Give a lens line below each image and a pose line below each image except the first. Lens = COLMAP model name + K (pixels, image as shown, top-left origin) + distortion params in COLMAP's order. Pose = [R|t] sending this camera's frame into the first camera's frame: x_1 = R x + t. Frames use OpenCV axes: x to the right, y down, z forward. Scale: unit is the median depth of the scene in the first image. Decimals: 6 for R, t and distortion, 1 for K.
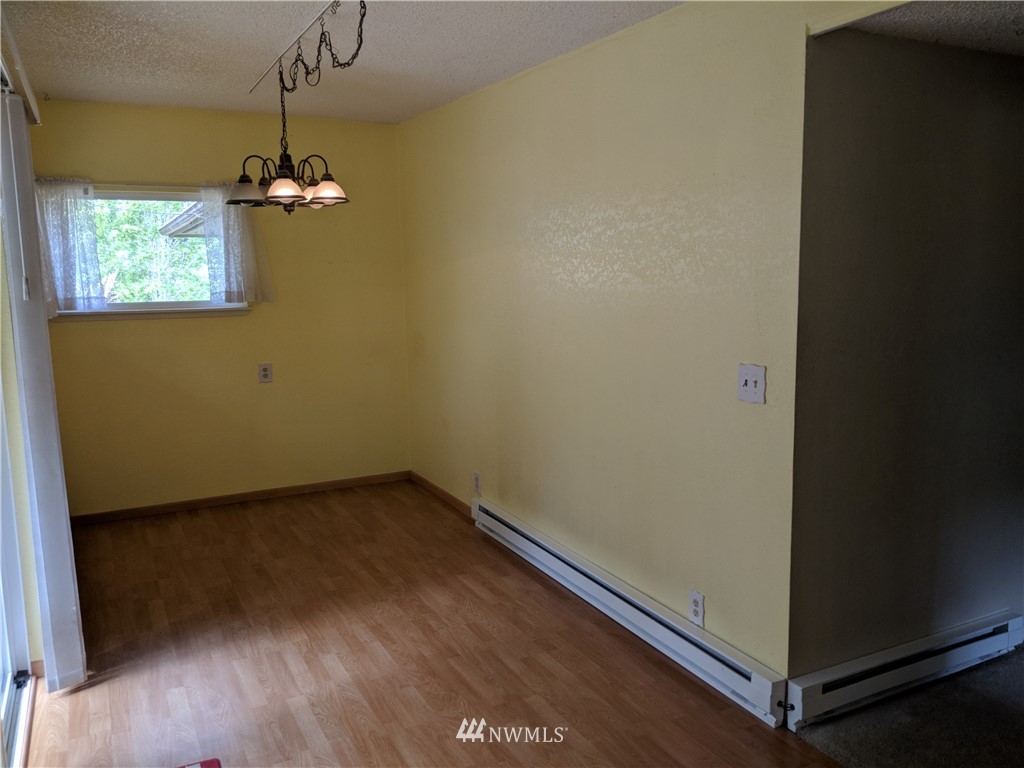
lens RADIAL K [[829.3, 0, 512.0], [0, 829.3, 384.0], [0, 0, 1]] dist [0.093772, -0.137928]
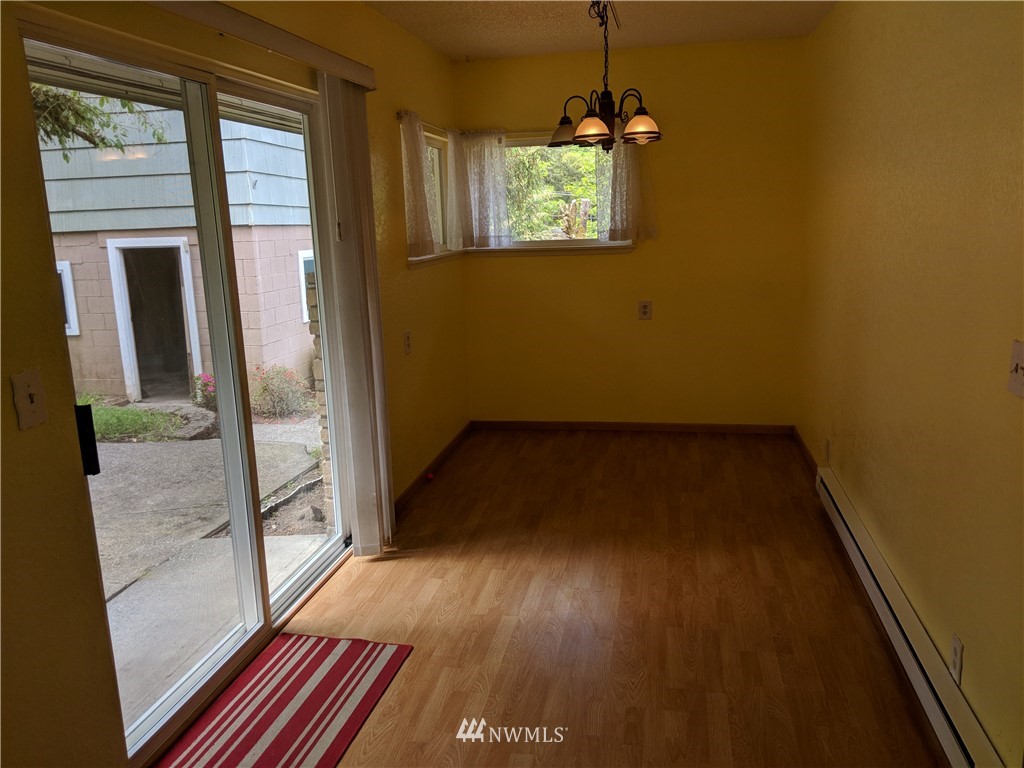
lens RADIAL K [[817.3, 0, 512.0], [0, 817.3, 384.0], [0, 0, 1]] dist [0.129727, -0.247419]
pose [[0.787119, 0.114966, -0.605992, 0.272842], [-0.064249, 0.992413, 0.104824, -0.025373], [0.613445, -0.043575, 0.788534, 0.142807]]
